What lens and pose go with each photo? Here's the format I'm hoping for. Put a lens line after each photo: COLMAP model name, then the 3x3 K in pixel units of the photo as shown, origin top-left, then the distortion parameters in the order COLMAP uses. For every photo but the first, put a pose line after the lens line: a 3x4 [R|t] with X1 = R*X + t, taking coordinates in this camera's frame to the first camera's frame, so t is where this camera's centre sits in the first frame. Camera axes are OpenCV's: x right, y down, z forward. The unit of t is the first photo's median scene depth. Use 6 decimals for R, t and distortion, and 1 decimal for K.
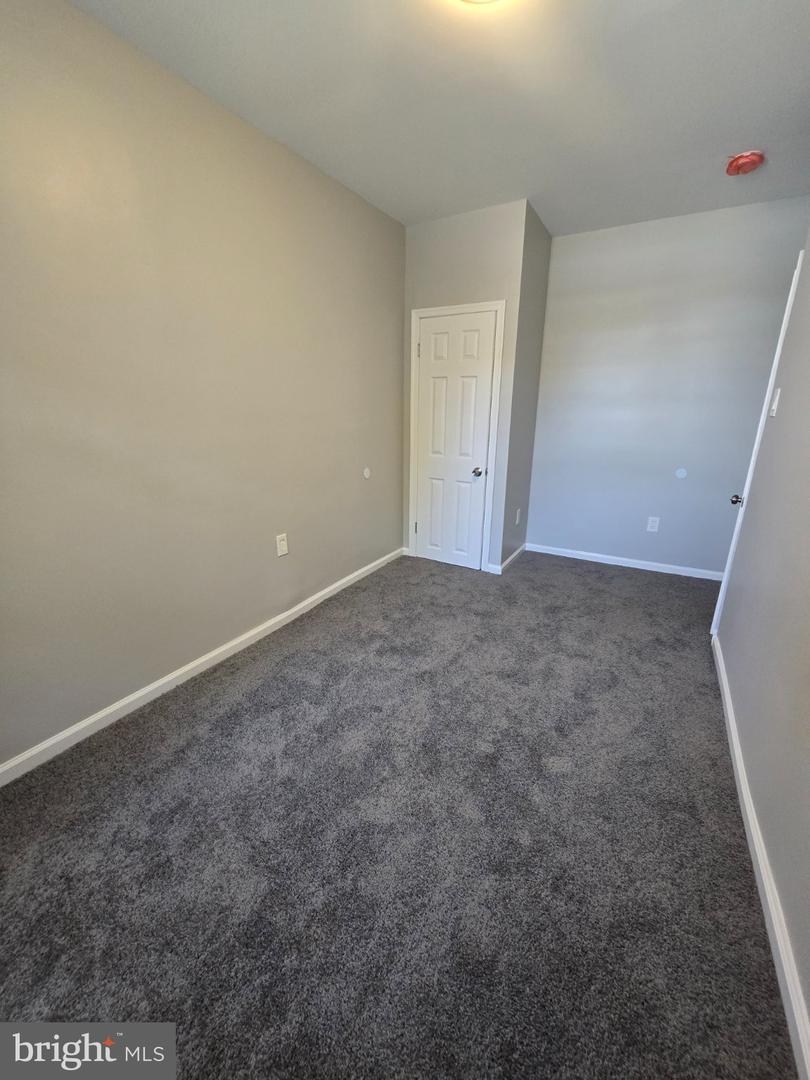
lens RADIAL K [[444.8, 0, 401.7], [0, 444.8, 538.3], [0, 0, 1]] dist [-0.002857, 0.002434]
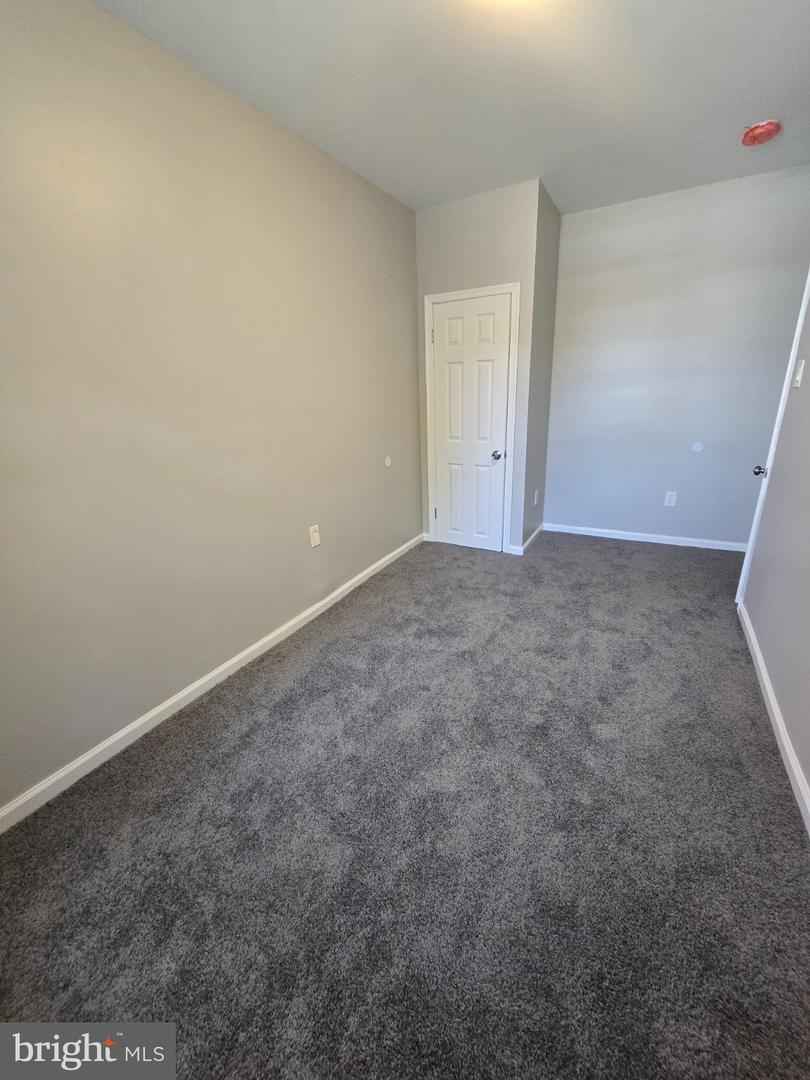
lens RADIAL K [[444.8, 0, 406.8], [0, 444.8, 538.2], [0, 0, 1]] dist [-0.002857, 0.002434]
pose [[0.998868, -0.047560, 0.000517, -0.094981], [0.047522, 0.998391, 0.030928, -0.003189], [-0.001988, -0.030869, 0.999521, -0.038124]]
